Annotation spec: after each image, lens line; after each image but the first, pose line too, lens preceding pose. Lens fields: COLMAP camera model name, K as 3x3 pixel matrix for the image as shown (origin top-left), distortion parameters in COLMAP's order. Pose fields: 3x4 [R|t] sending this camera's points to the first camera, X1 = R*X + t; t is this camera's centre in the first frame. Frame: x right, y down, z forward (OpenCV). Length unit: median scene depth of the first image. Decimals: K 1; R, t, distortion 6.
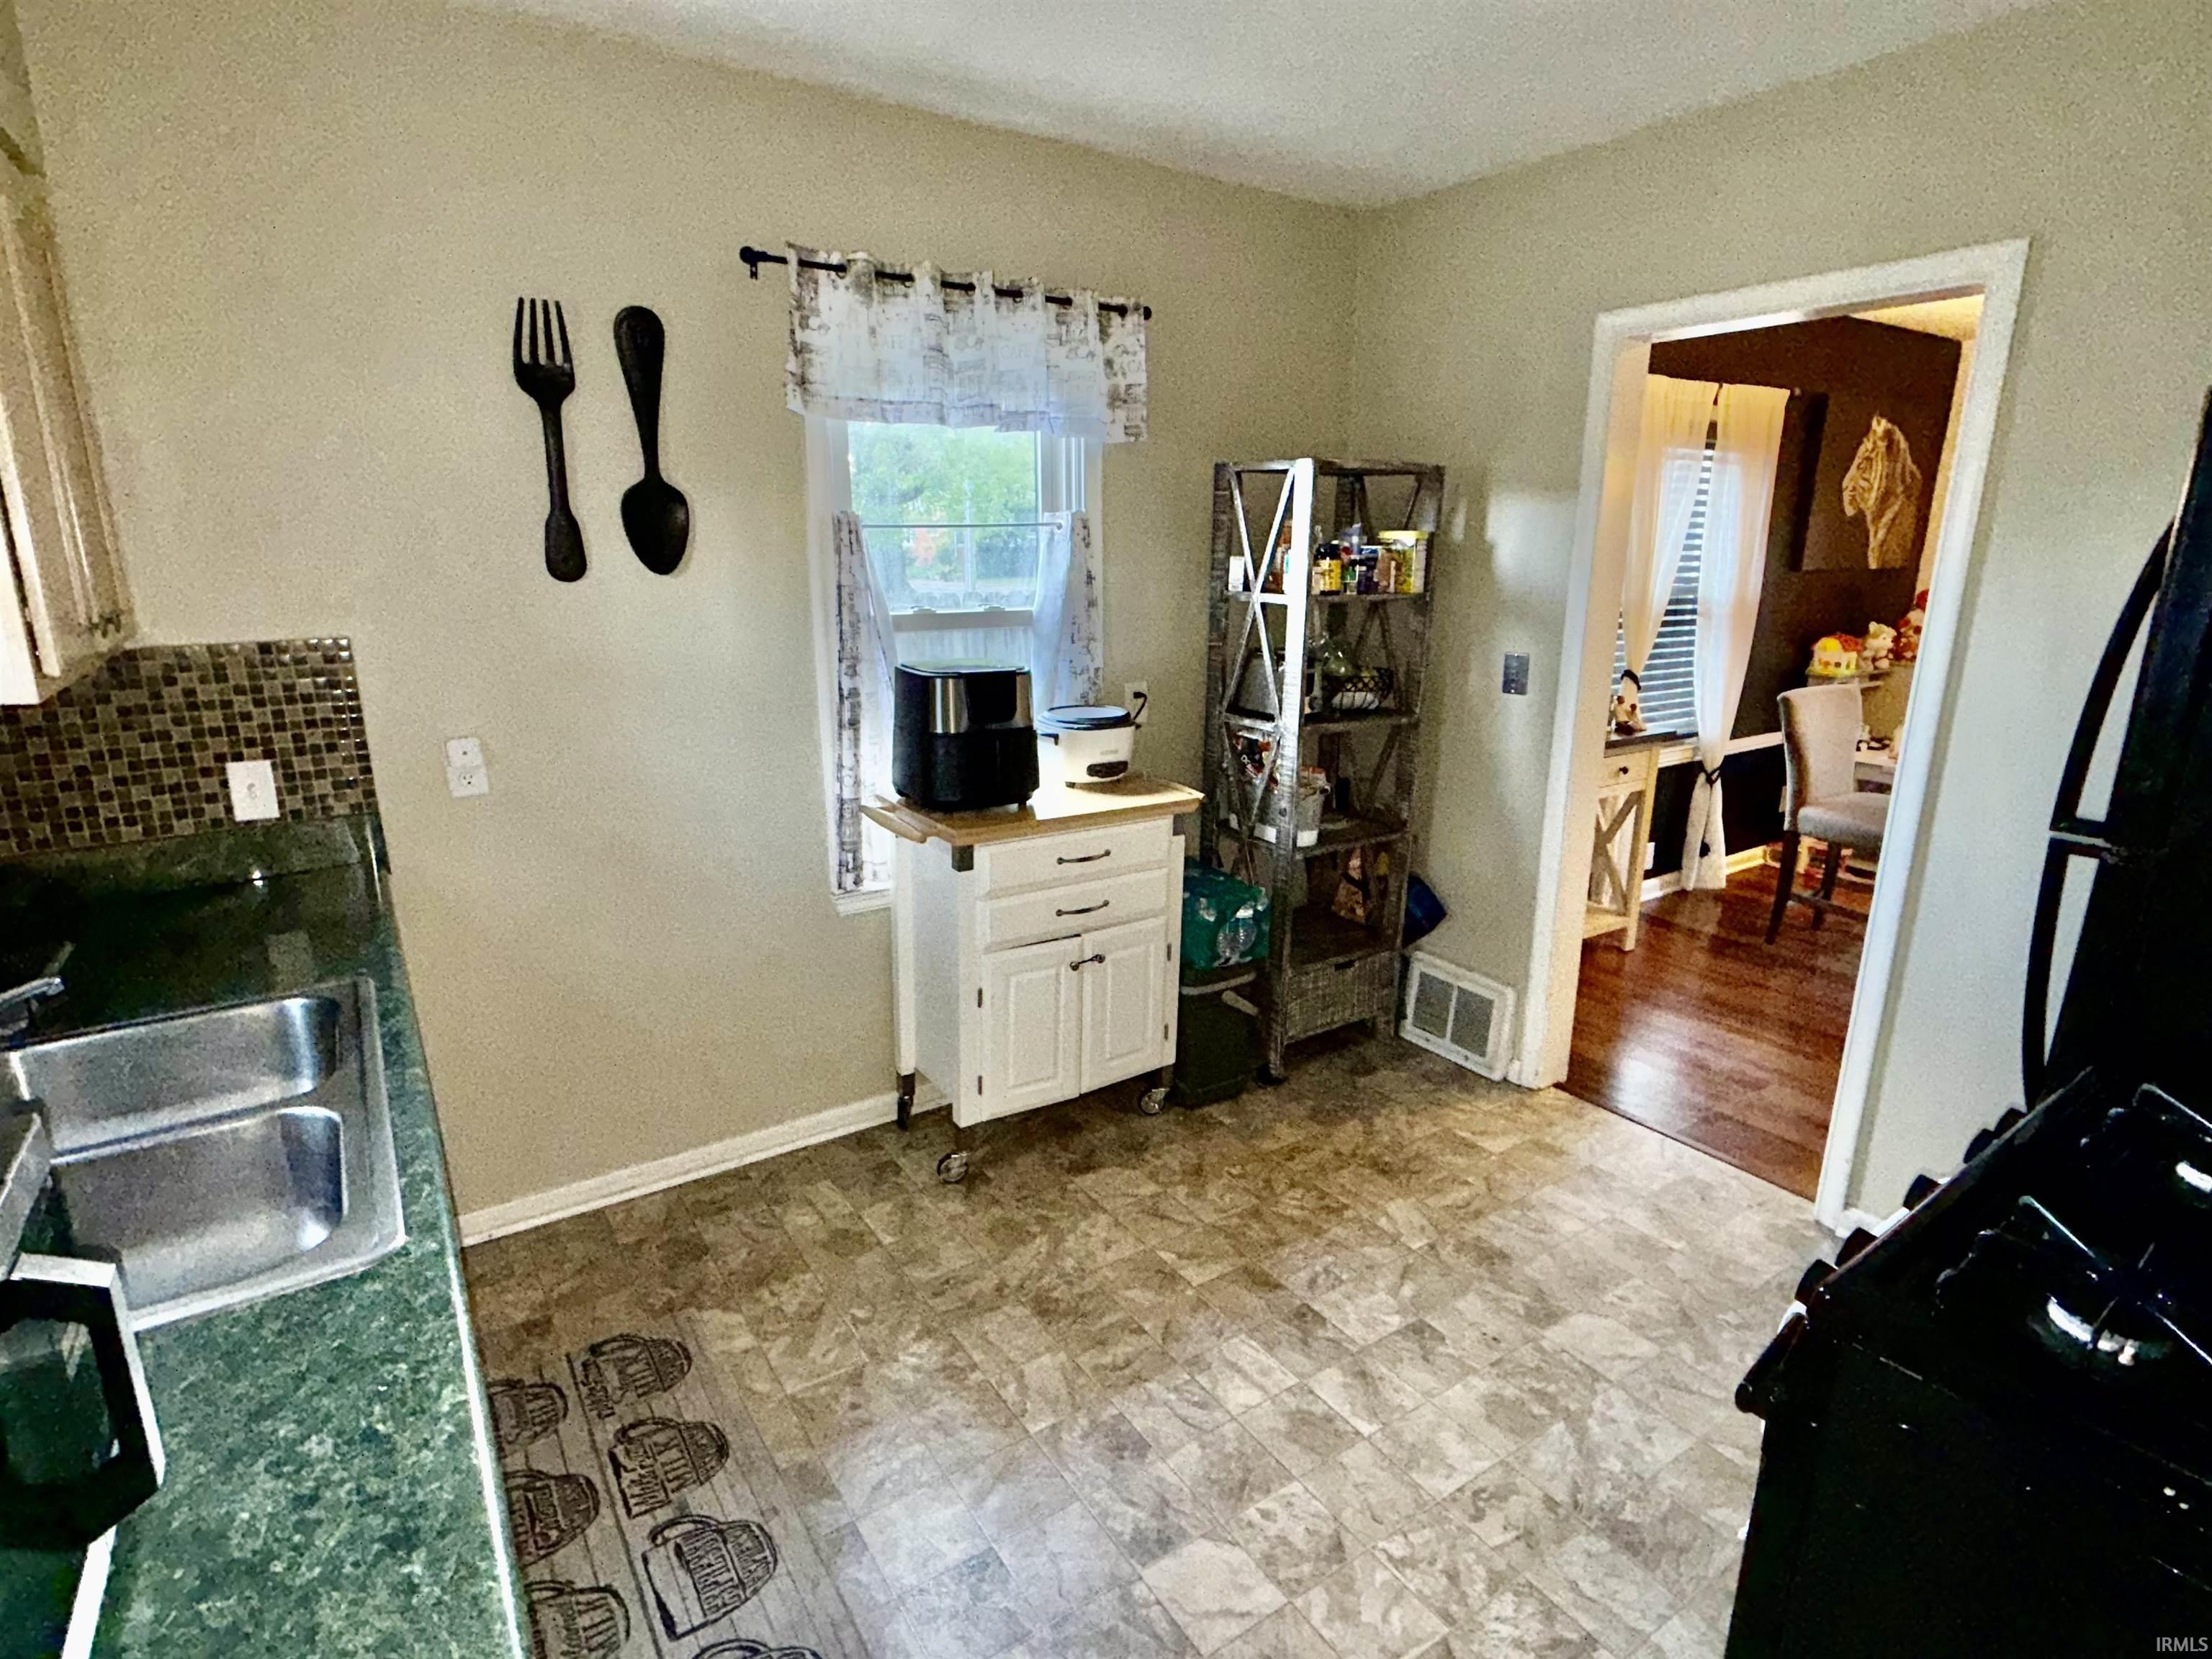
lens RADIAL K [[1137.1, 0, 1104.3], [0, 1137.1, 833.8], [0, 0, 1]] dist [-0.000298, 0.002307]
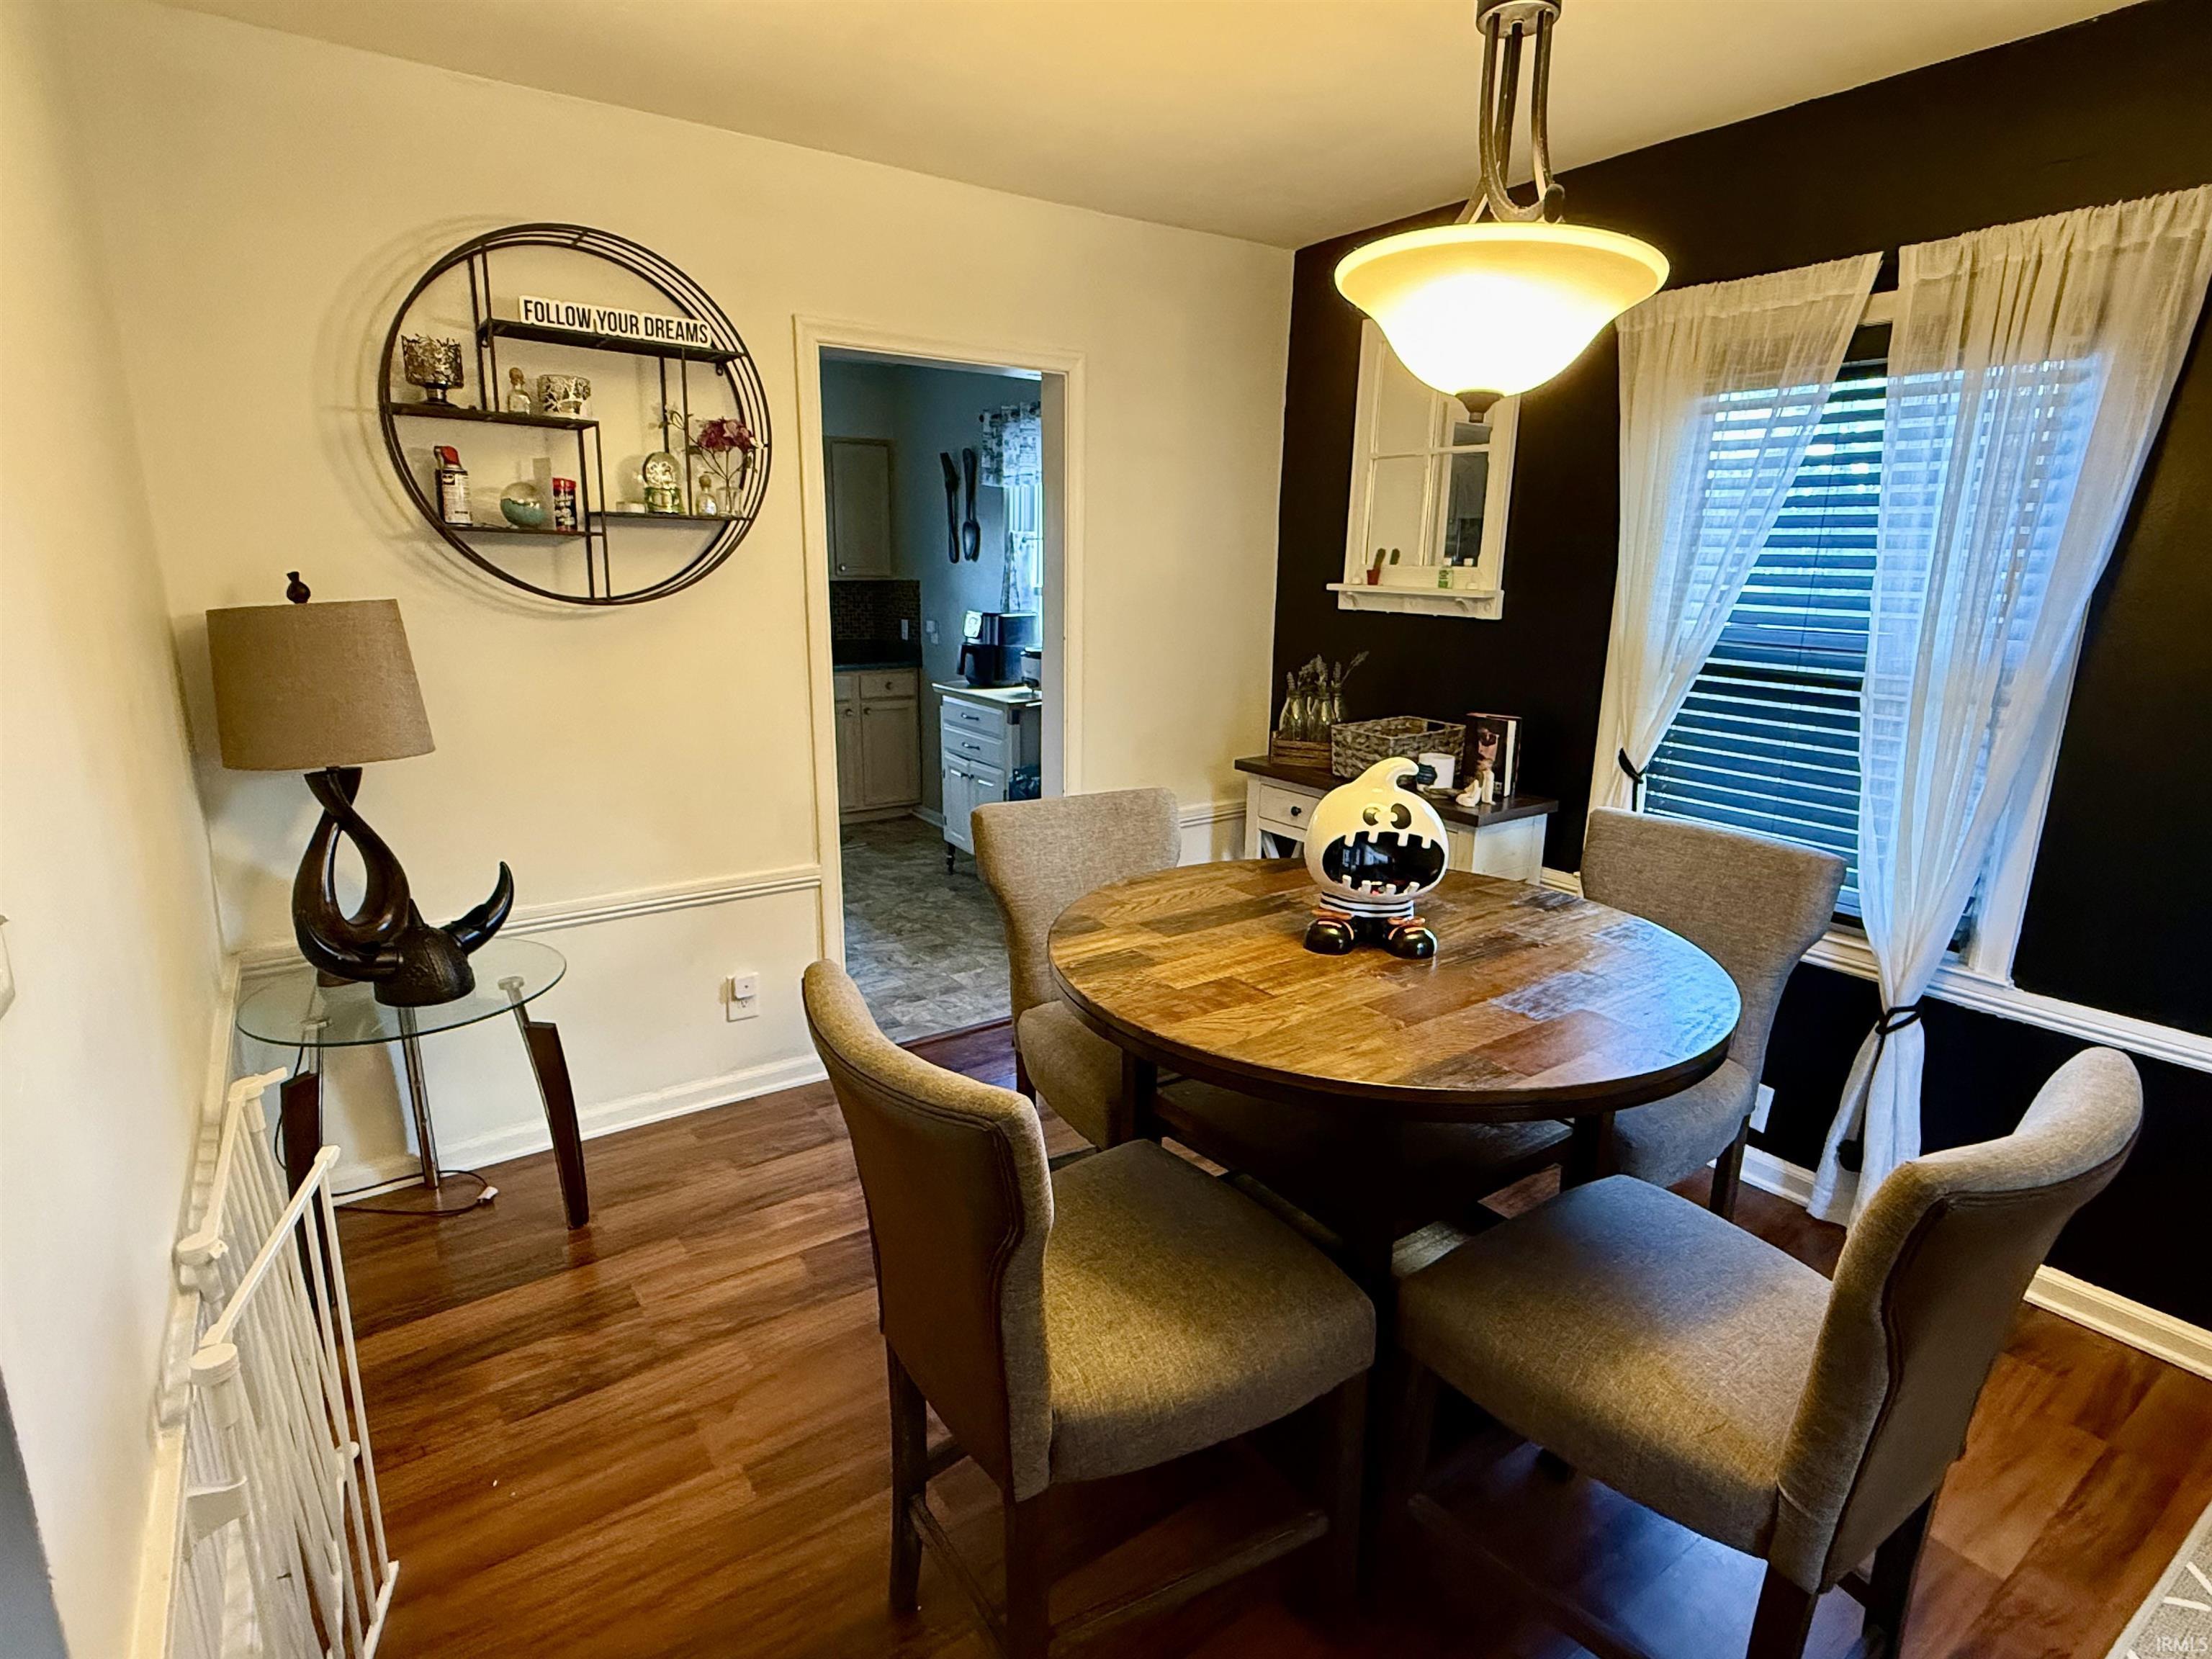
lens RADIAL K [[1137.1, 0, 1104.3], [0, 1137.1, 833.8], [0, 0, 1]] dist [-0.000298, 0.002307]
pose [[0.019494, 0.236928, -0.971332, 2.163080], [-0.265689, 0.937813, 0.223420, -0.322067], [0.963862, 0.253717, 0.081231, 1.324764]]
